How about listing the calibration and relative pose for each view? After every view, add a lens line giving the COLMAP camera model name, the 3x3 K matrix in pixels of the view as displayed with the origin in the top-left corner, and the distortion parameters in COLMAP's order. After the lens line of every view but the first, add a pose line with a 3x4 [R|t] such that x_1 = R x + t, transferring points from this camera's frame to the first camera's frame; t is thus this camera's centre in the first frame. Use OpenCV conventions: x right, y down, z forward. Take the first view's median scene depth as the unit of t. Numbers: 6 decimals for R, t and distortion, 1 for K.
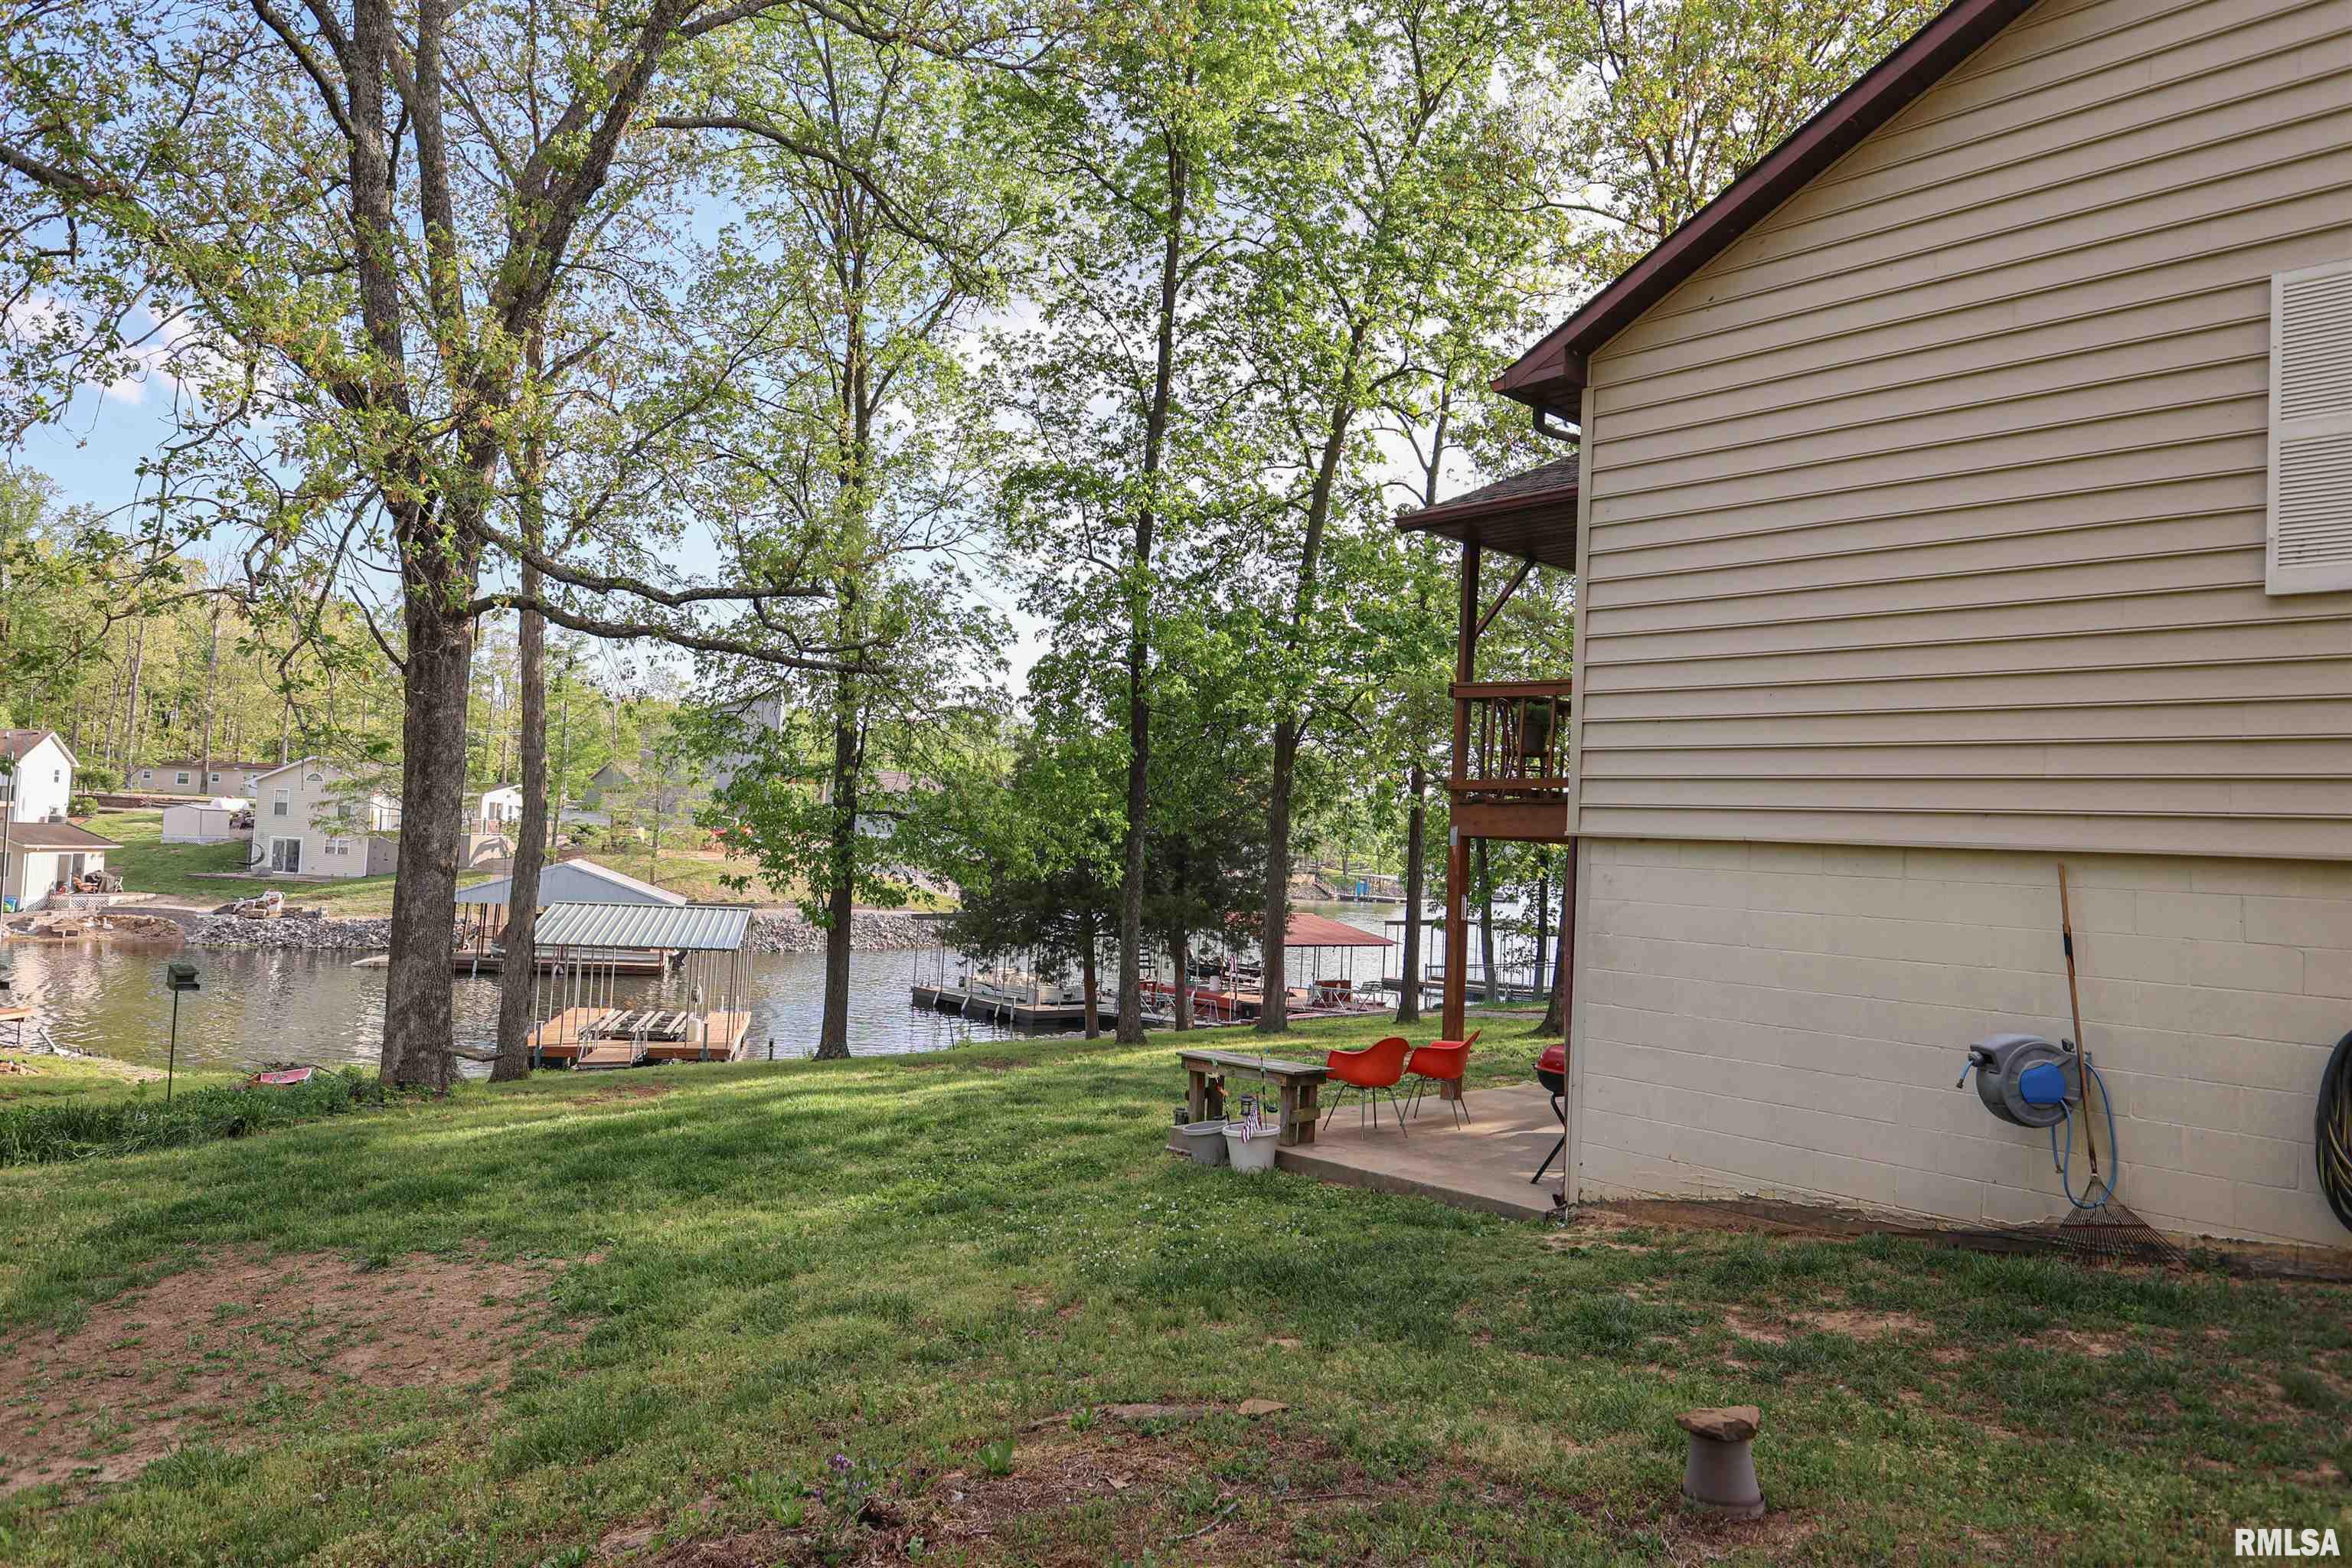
lens RADIAL K [[1493.0, 0, 1176.6], [0, 1493.0, 775.4], [0, 0, 1]] dist [-0.004102, -0.001556]
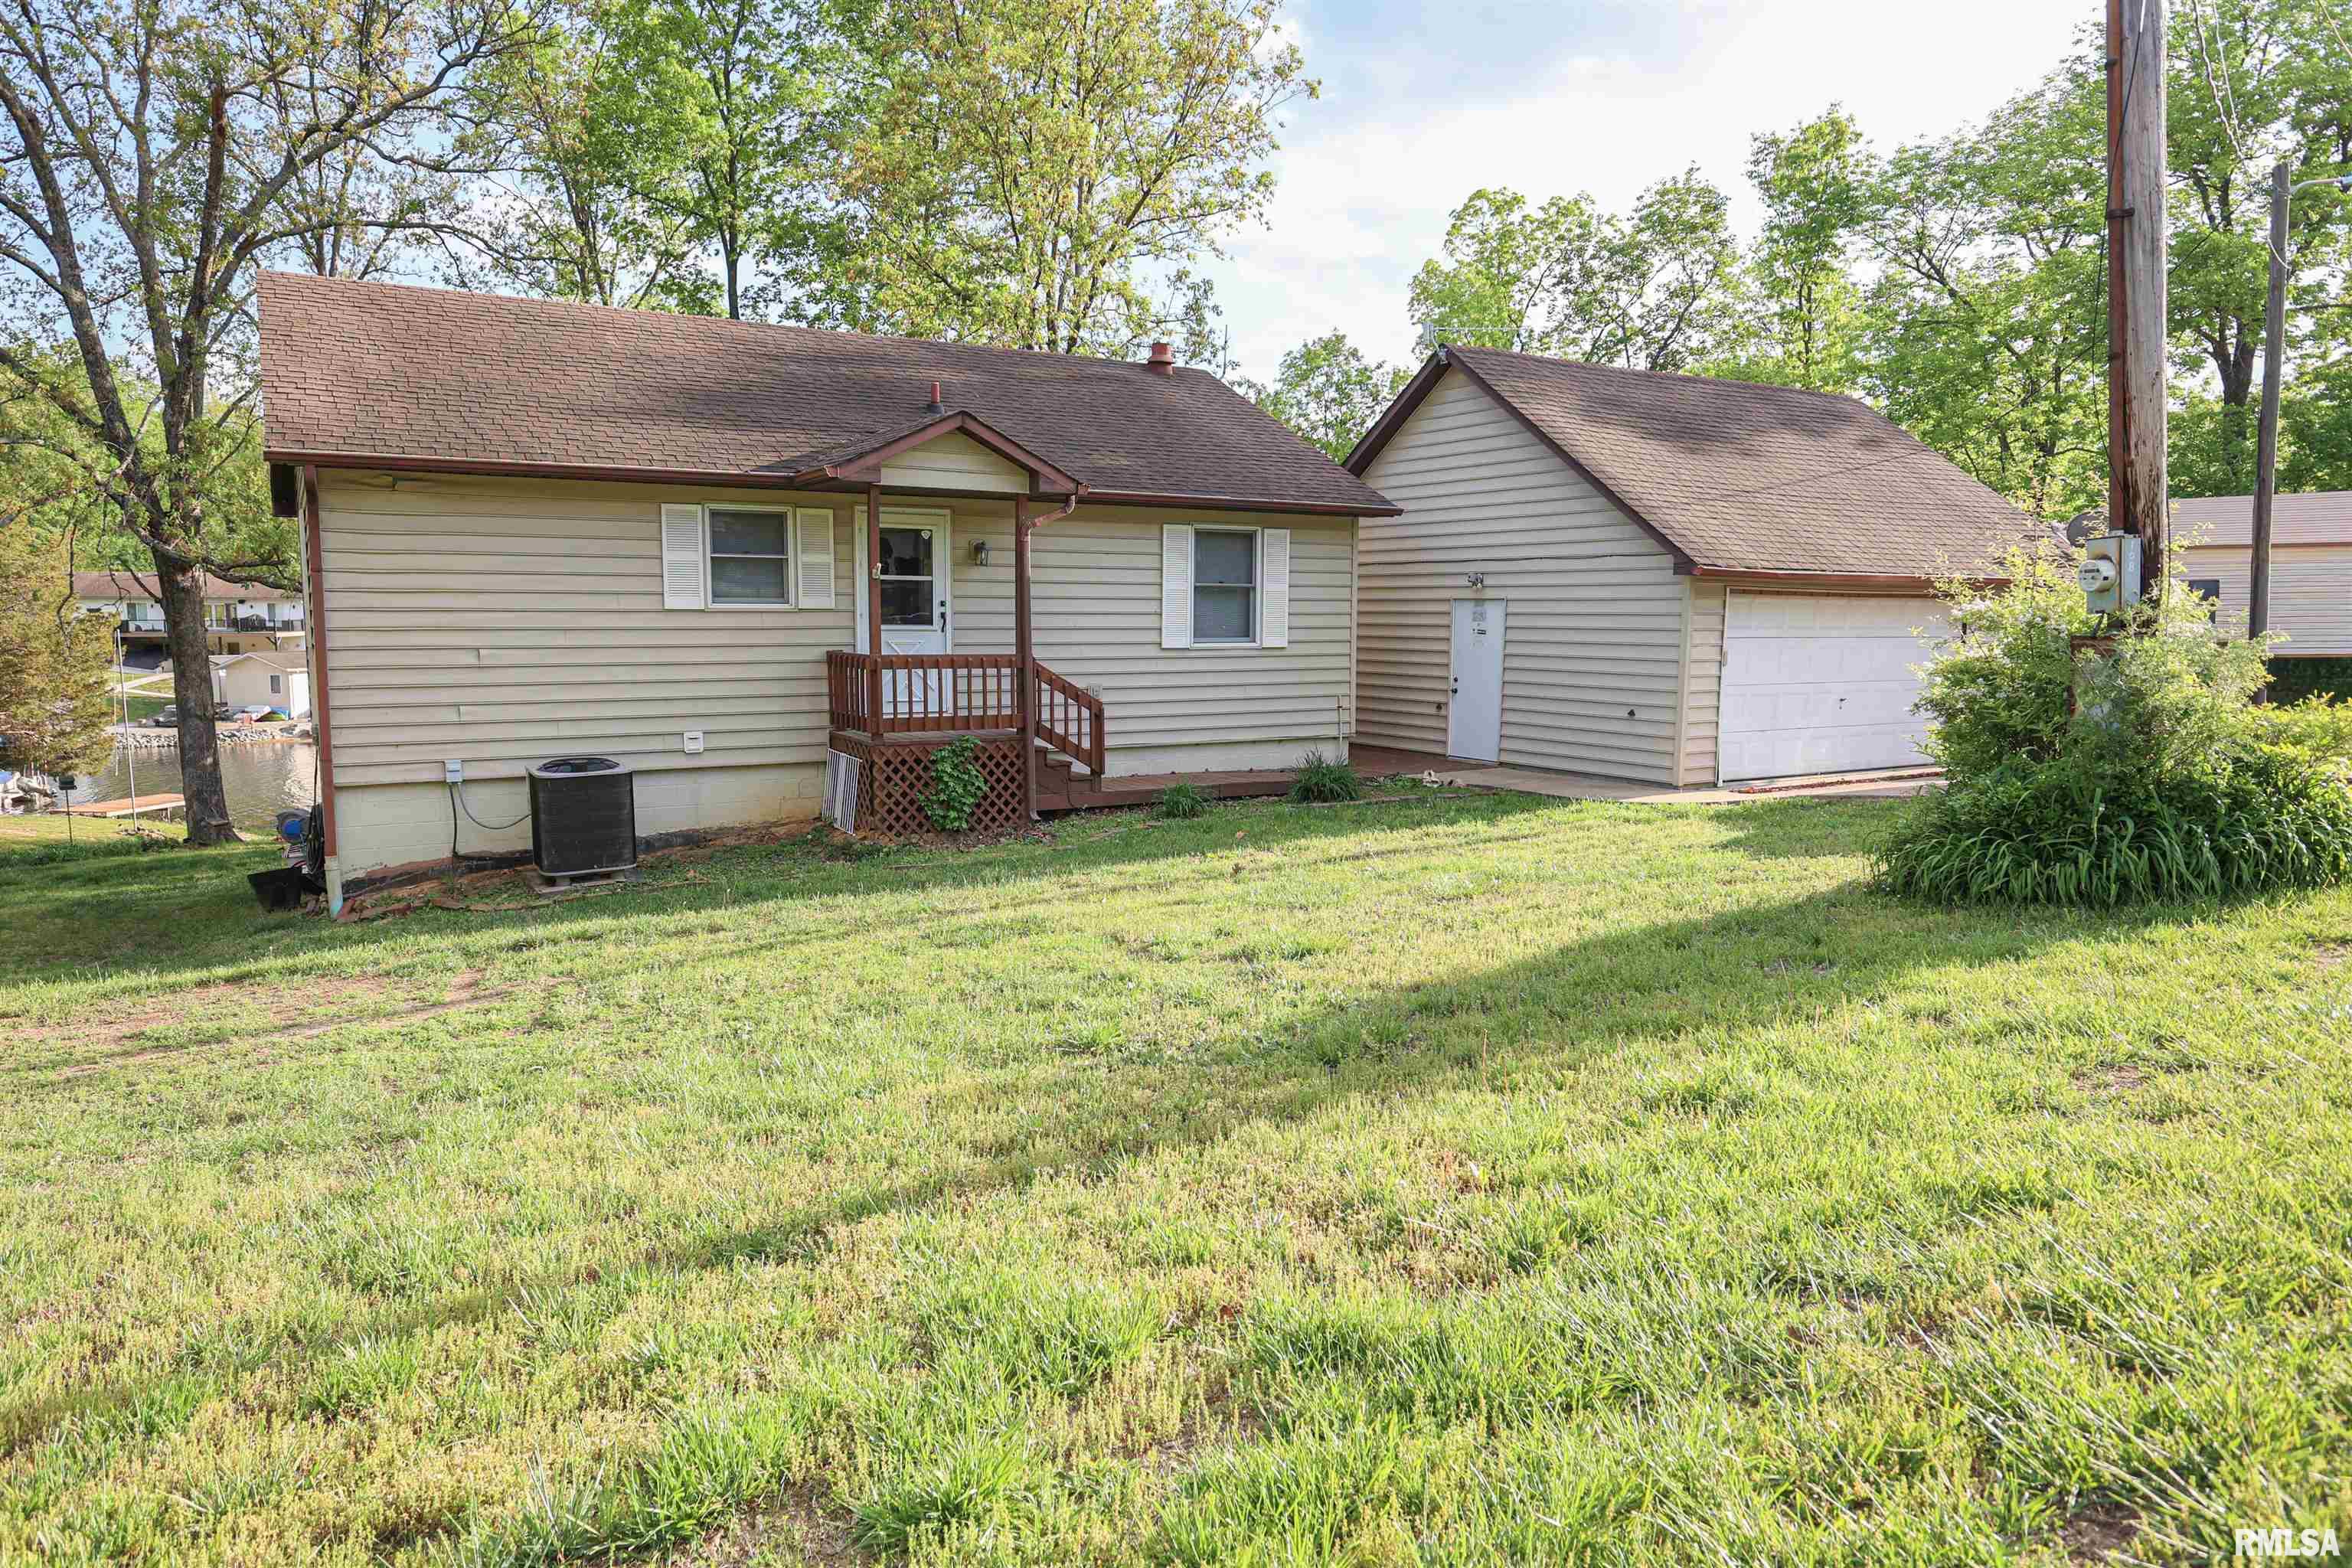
lens RADIAL K [[1453.7, 0, 1177.2], [0, 1453.7, 774.4], [0, 0, 1]] dist [-0.000470, -0.000765]
pose [[0.980585, -0.020383, -0.195032, 0.507486], [0.051056, 0.986818, 0.153567, -0.037999], [0.189331, -0.160543, 0.968700, -0.228557]]
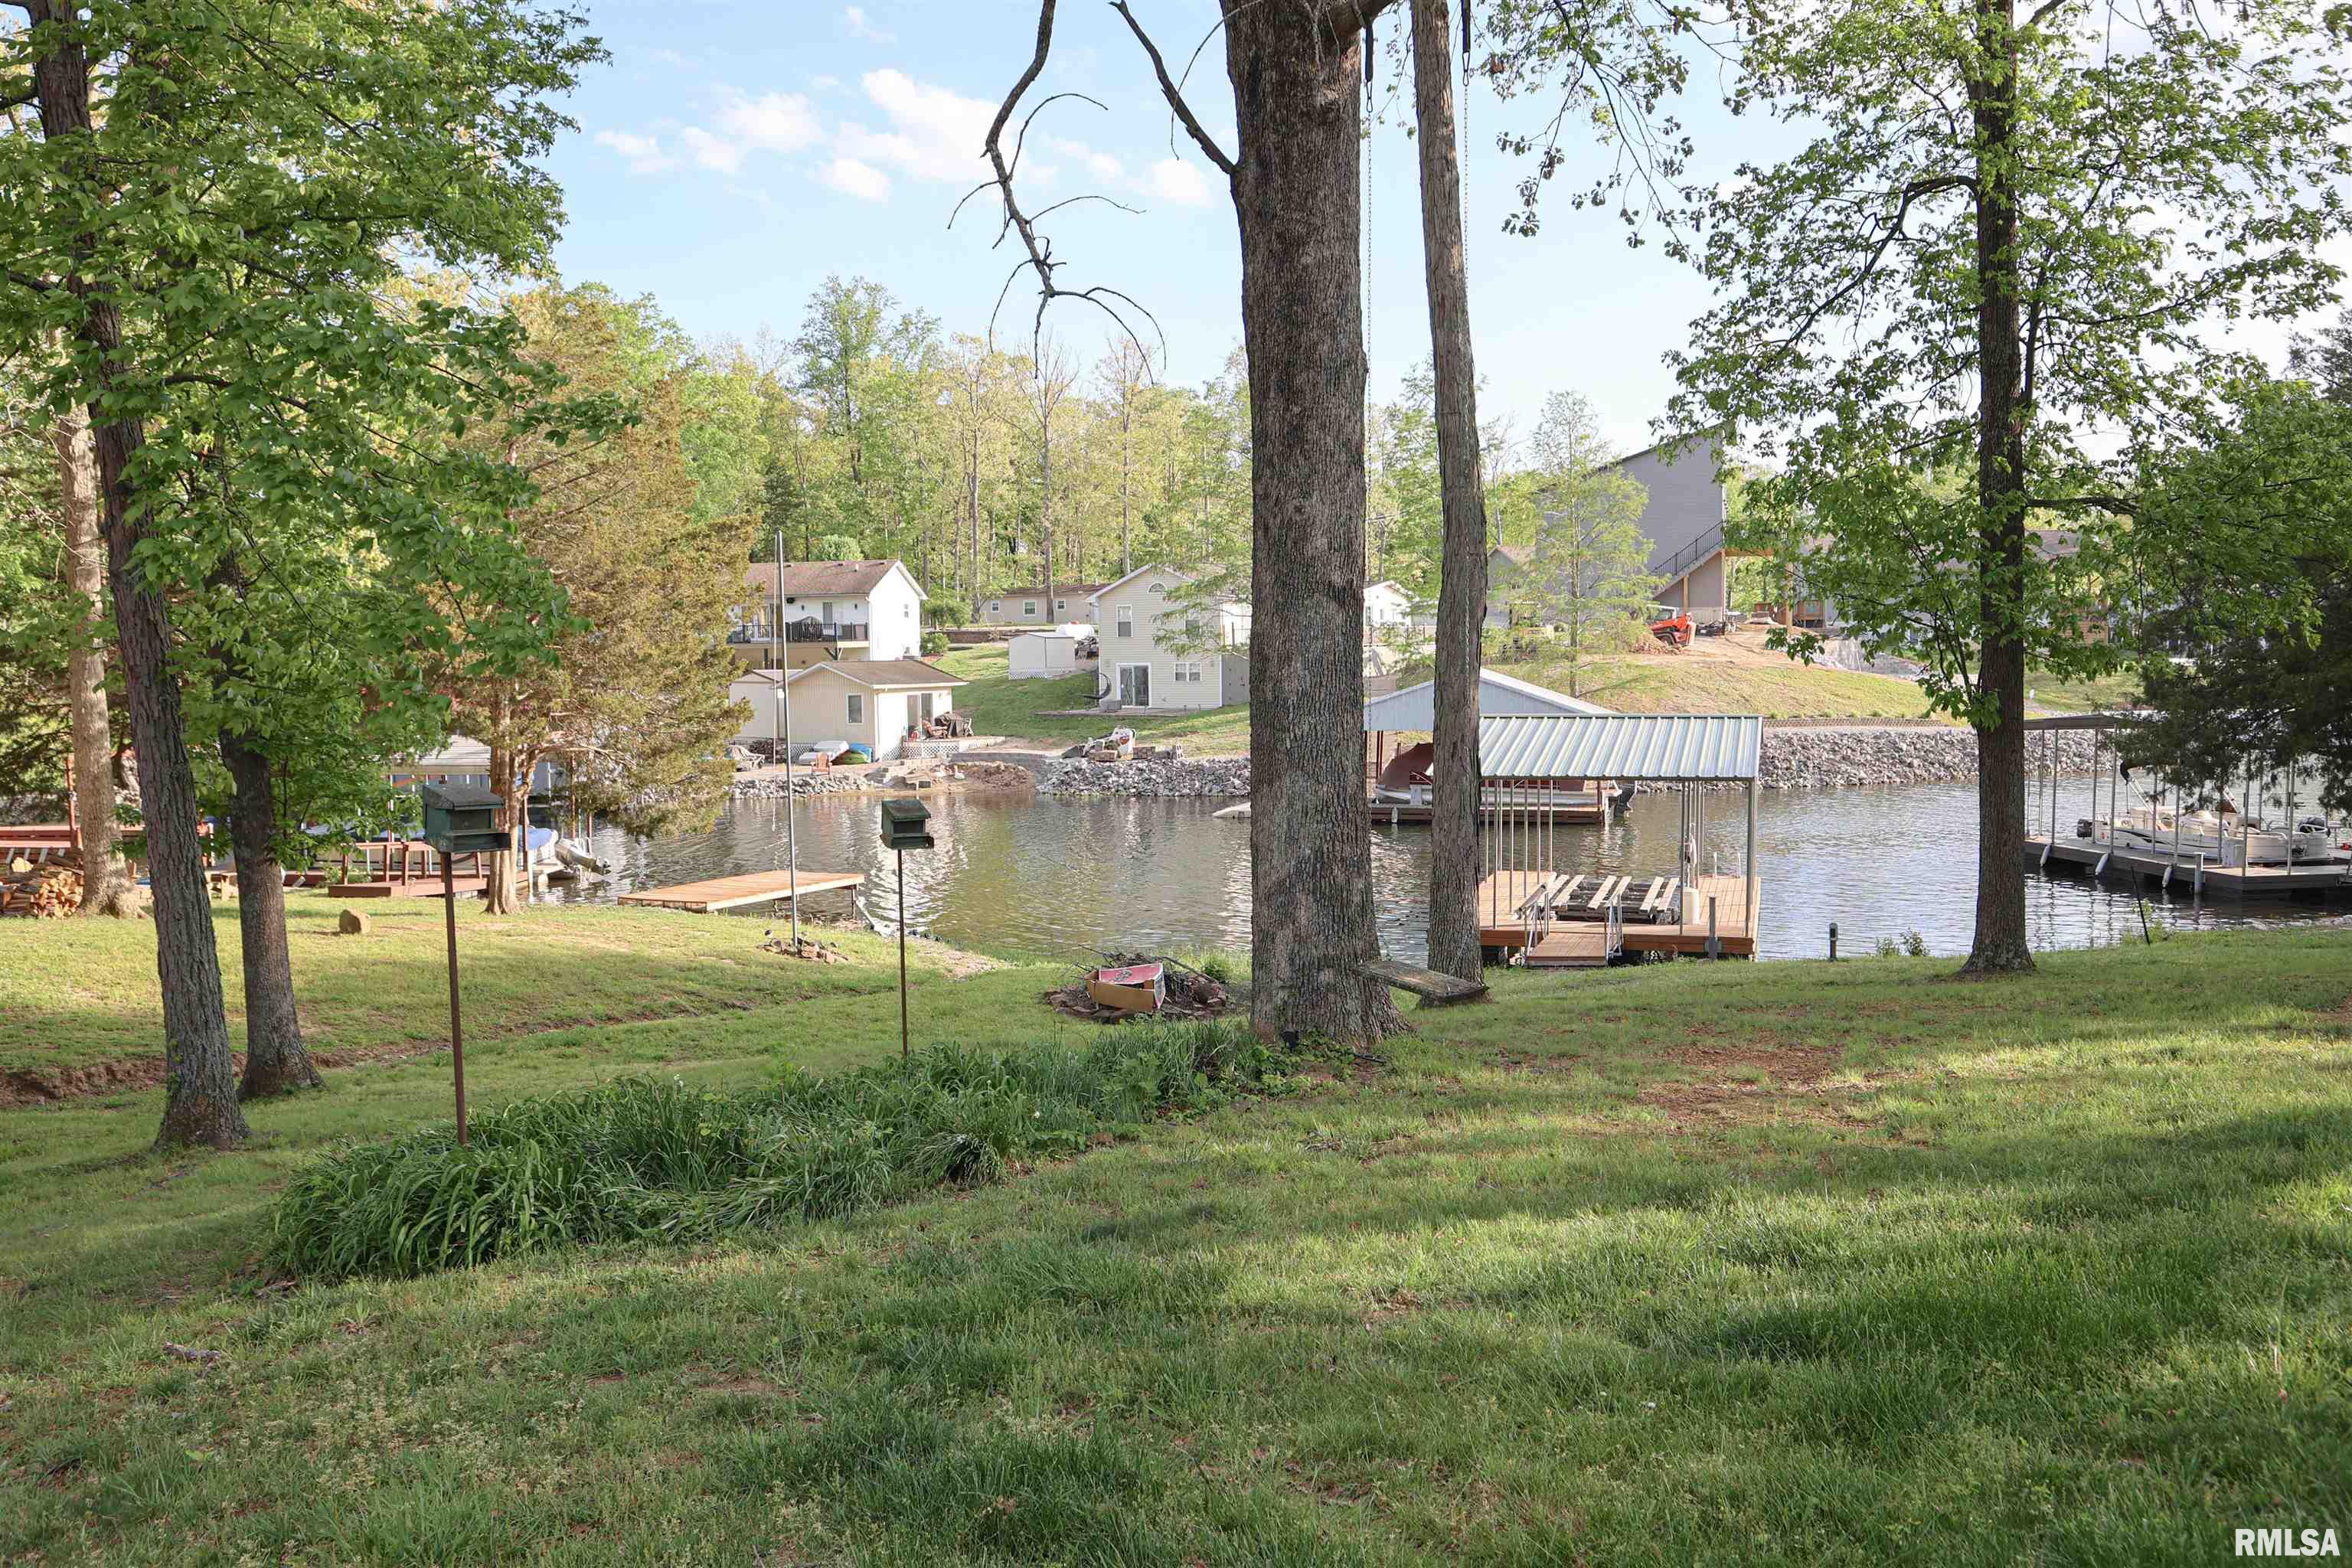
lens RADIAL K [[1918.5, 0, 1176.0], [0, 1918.5, 784.0], [0, 0, 1]] dist [0.027361, 0.005275]
pose [[0.865398, -0.022292, -0.500590, -0.123083], [0.077687, 0.992899, 0.090086, 0.034186], [0.495027, -0.116849, 0.860985, 0.234161]]
